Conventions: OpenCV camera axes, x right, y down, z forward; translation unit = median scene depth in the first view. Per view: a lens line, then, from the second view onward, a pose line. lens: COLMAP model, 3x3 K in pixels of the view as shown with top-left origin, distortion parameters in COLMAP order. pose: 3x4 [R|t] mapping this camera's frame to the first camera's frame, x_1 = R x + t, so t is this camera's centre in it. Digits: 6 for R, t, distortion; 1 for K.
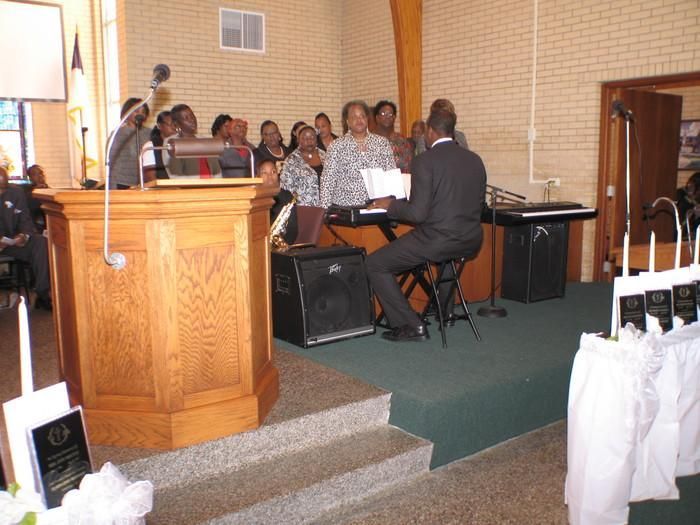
lens RADIAL K [[667.2, 0, 342.3], [0, 667.2, 275.1], [0, 0, 1]] dist [-0.068625, 0.000000]
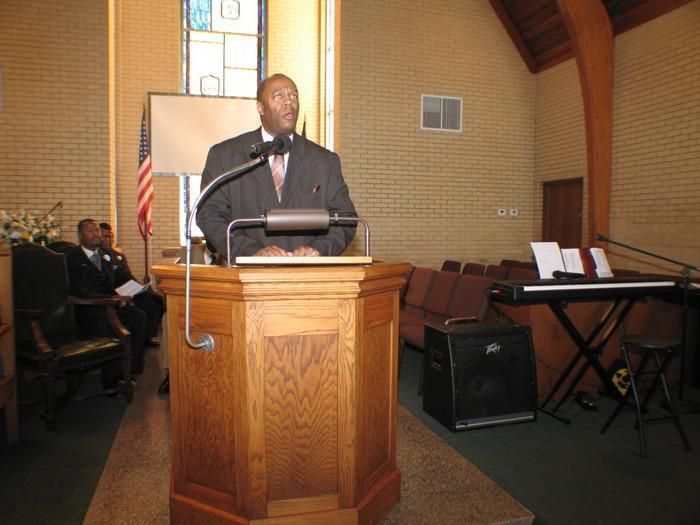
lens RADIAL K [[538.4, 0, 348.1], [0, 538.4, 277.3], [0, 0, 1]] dist [-0.131387, 0.092957]
pose [[0.935095, 0.044147, -0.351636, 0.033165], [-0.069785, 0.995722, -0.060568, -0.028710], [0.347458, 0.081176, 0.934175, 0.135747]]
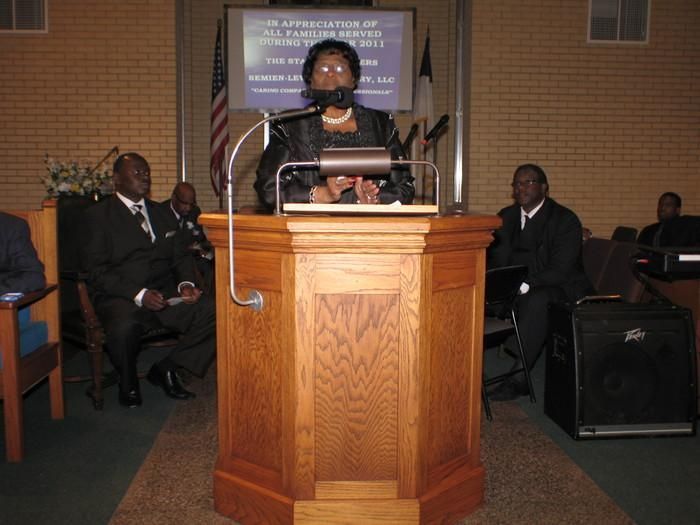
lens RADIAL K [[751.7, 0, 348.6], [0, 751.7, 280.1], [0, 0, 1]] dist [-0.054482, 0.000000]
pose [[0.839695, 0.080165, -0.537109, 0.090200], [-0.099943, 0.994963, -0.007745, -0.018335], [0.533782, 0.060184, 0.843477, 0.099245]]
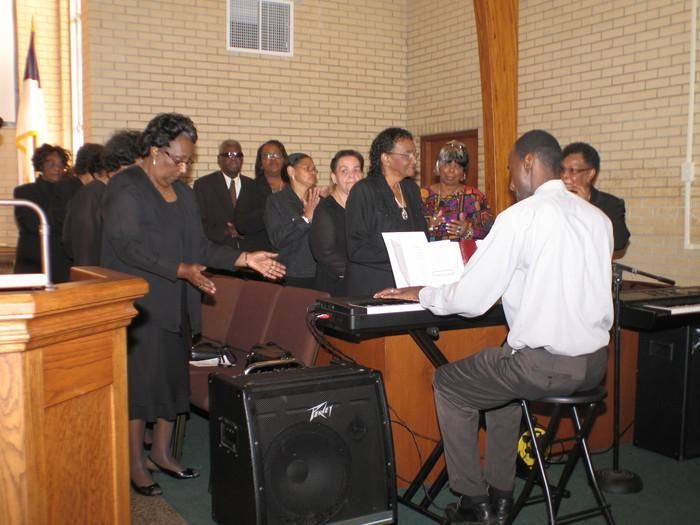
lens RADIAL K [[830.2, 0, 342.3], [0, 830.2, 277.5], [0, 0, 1]] dist [-0.048807, 0.000000]
pose [[0.992361, 0.016194, -0.122298, 0.052914], [-0.026008, 0.996529, -0.079082, -0.039002], [0.120593, 0.081659, 0.989338, 0.179406]]
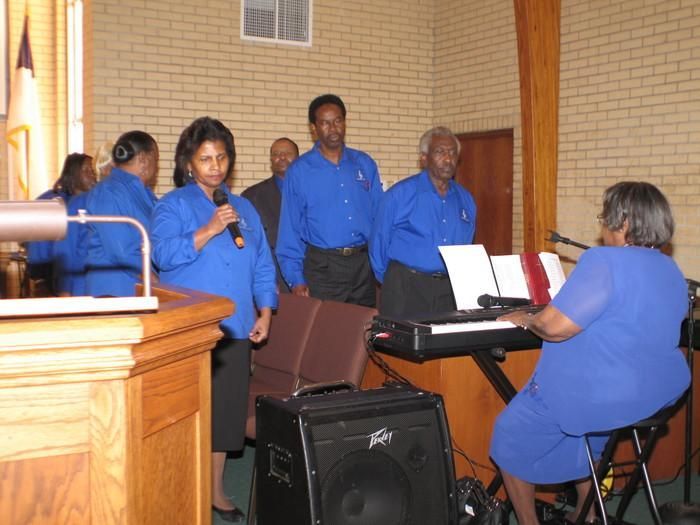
lens RADIAL K [[916.0, 0, 344.9], [0, 916.0, 279.4], [0, 0, 1]] dist [-0.040856, 0.000000]
pose [[0.993458, 0.024000, -0.111646, 0.022423], [-0.033635, 0.995793, -0.085236, -0.041401], [0.109131, 0.088434, 0.990086, 0.165897]]
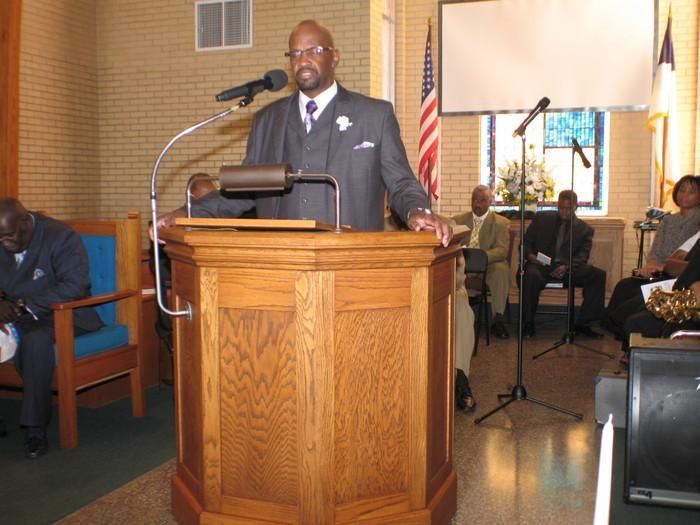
lens RADIAL K [[830.2, 0, 343.3], [0, 830.2, 282.2], [0, 0, 1]] dist [-0.048807, 0.000000]
pose [[0.544189, 0.095674, -0.833490, 0.228731], [-0.135941, 0.990403, 0.024929, -0.039899], [0.827876, 0.099739, 0.551972, 0.206854]]
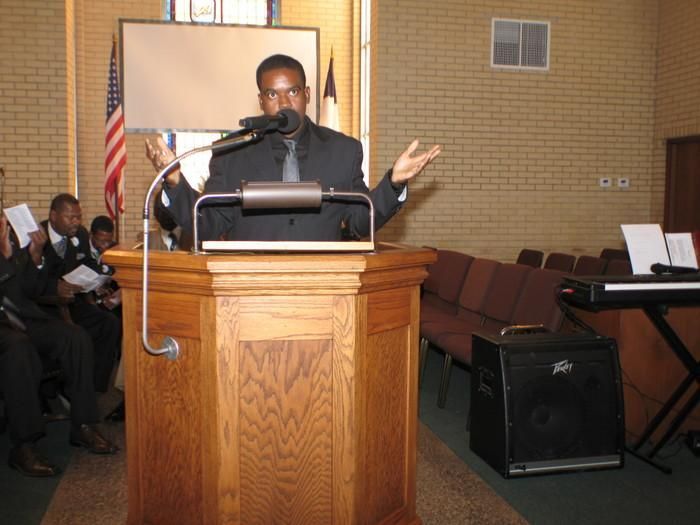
lens RADIAL K [[751.7, 0, 346.9], [0, 751.7, 280.7], [0, 0, 1]] dist [-0.054482, 0.000000]
pose [[0.905143, 0.056349, -0.421355, 0.063325], [-0.082562, 0.995605, -0.044212, -0.026946], [0.417012, 0.074806, 0.905817, 0.118628]]
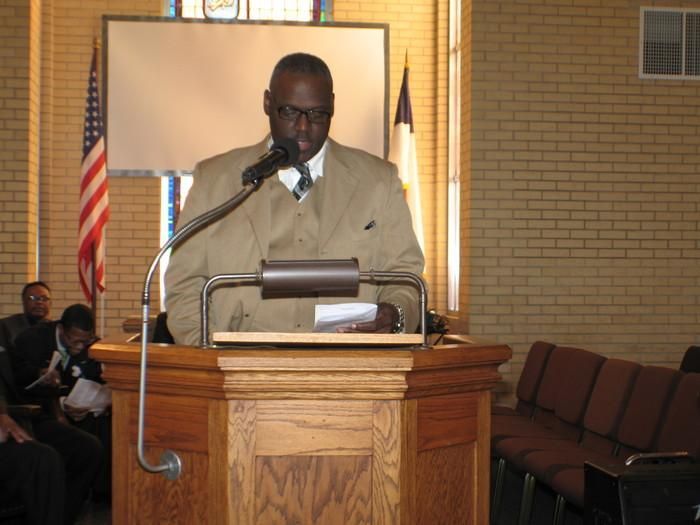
lens RADIAL K [[1191.5, 0, 351.3], [0, 1191.5, 286.6], [0, 0, 1]] dist [-0.018748, 0.000000]
pose [[0.869130, 0.017752, -0.494264, 0.111689], [-0.093478, 0.987240, -0.128916, -0.020362], [0.485669, 0.158248, 0.859700, 0.054642]]
